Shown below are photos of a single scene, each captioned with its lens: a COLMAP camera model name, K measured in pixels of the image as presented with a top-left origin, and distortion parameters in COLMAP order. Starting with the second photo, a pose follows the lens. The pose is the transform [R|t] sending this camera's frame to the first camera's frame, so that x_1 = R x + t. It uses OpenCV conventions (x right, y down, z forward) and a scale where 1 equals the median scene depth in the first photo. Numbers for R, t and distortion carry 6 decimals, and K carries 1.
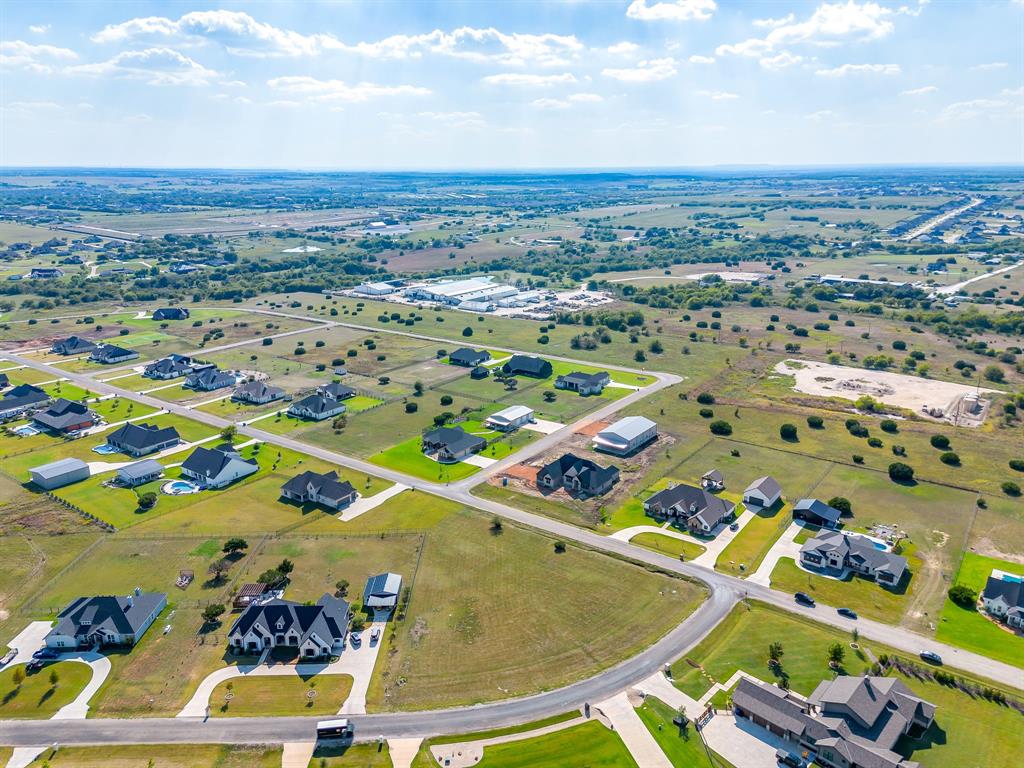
lens RADIAL K [[731.5, 0, 513.6], [0, 731.5, 383.1], [0, 0, 1]] dist [0.074812, -0.045360]
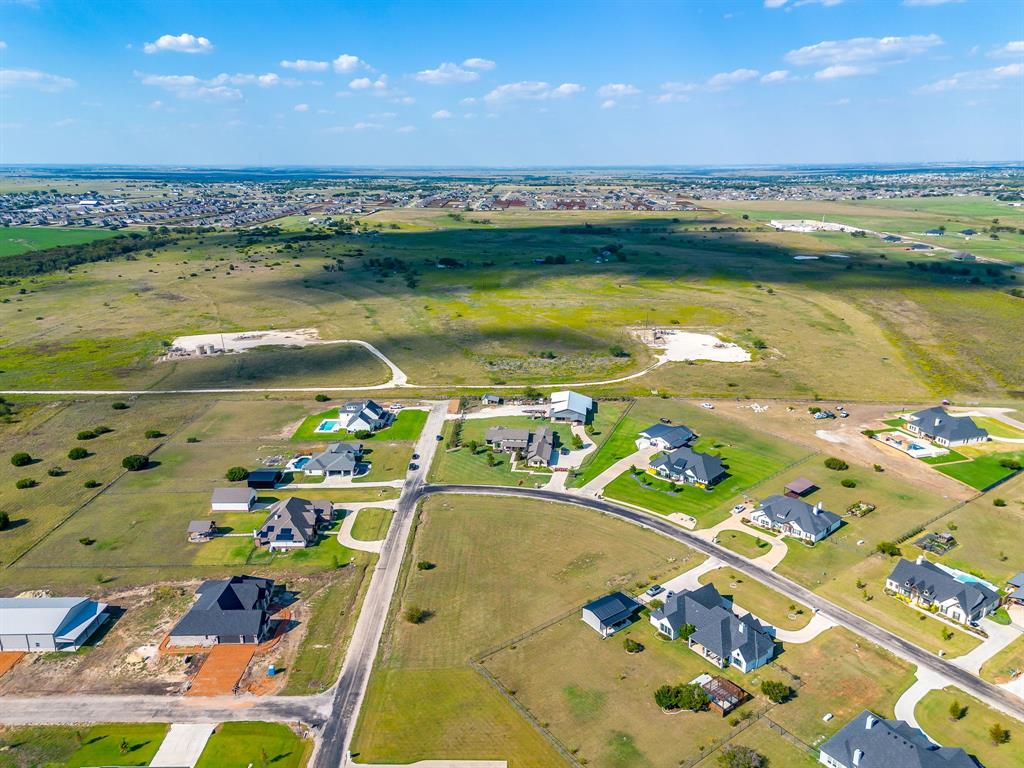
lens RADIAL K [[731.5, 0, 514.7], [0, 731.5, 380.3], [0, 0, 1]] dist [0.074812, -0.045360]
pose [[-0.590666, -0.224925, 0.774934, -0.672026], [0.237742, 0.869225, 0.433504, -0.360362], [-0.771098, 0.440291, -0.459948, 1.218960]]
